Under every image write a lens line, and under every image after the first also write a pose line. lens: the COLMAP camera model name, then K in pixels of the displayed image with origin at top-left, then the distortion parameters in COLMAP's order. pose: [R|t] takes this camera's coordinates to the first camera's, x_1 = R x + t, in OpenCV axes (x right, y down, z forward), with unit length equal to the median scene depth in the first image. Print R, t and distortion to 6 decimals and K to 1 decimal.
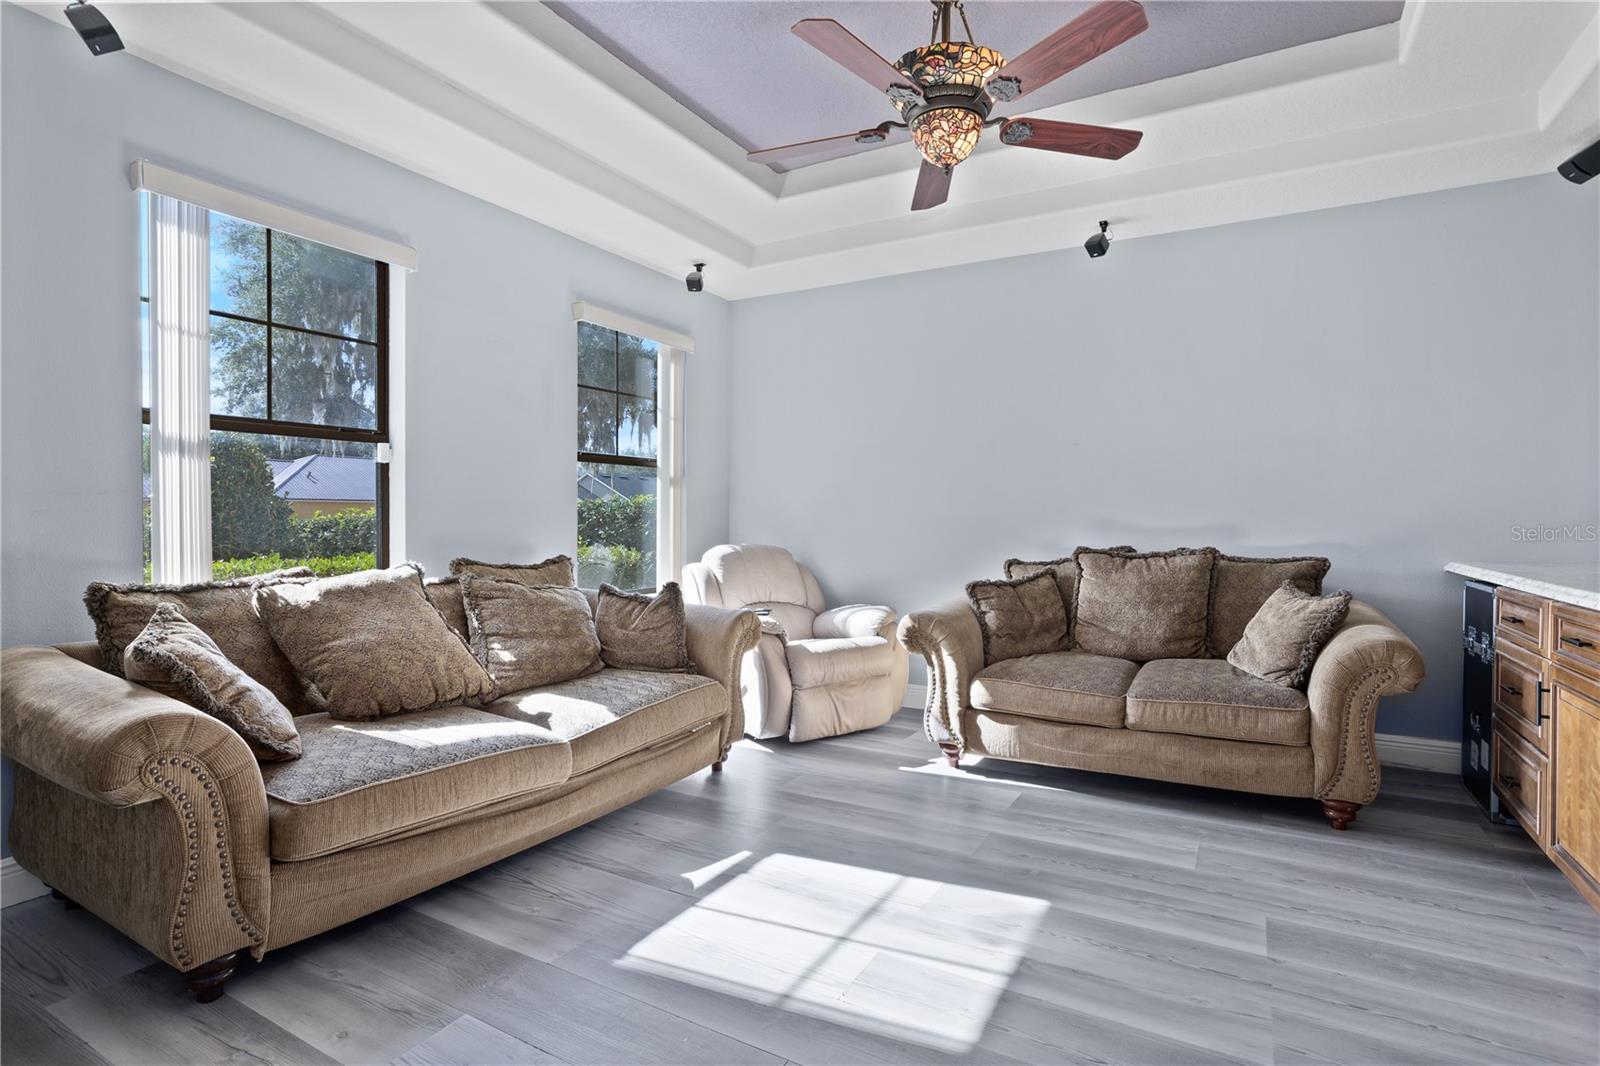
lens RADIAL K [[793.7, 0, 800.0], [0, 793.7, 533.0], [0, 0, 1]] dist [-0.054570, 0.023887]
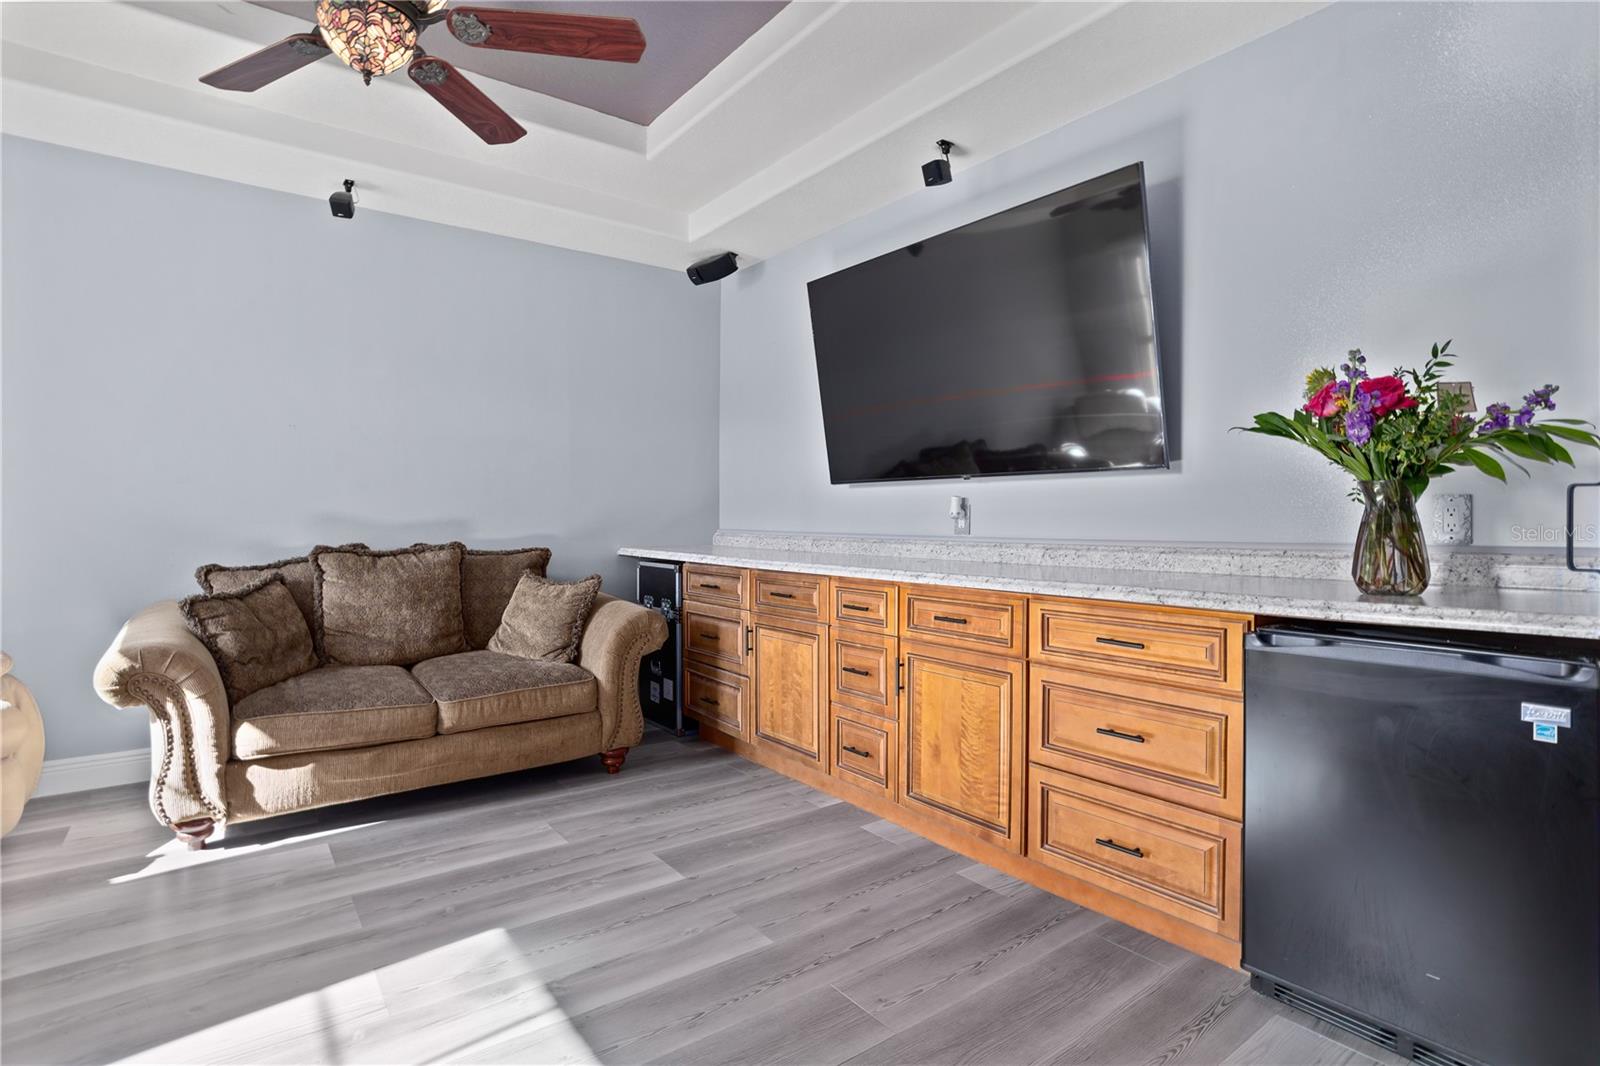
lens RADIAL K [[803.1, 0, 800.2], [0, 803.1, 520.1], [0, 0, 1]] dist [-0.050680, 0.026557]
pose [[0.394668, -0.003395, 0.918818, -0.283507], [0.012230, 0.999924, -0.001558, -0.003398], [-0.918742, 0.011852, 0.394679, 0.211383]]
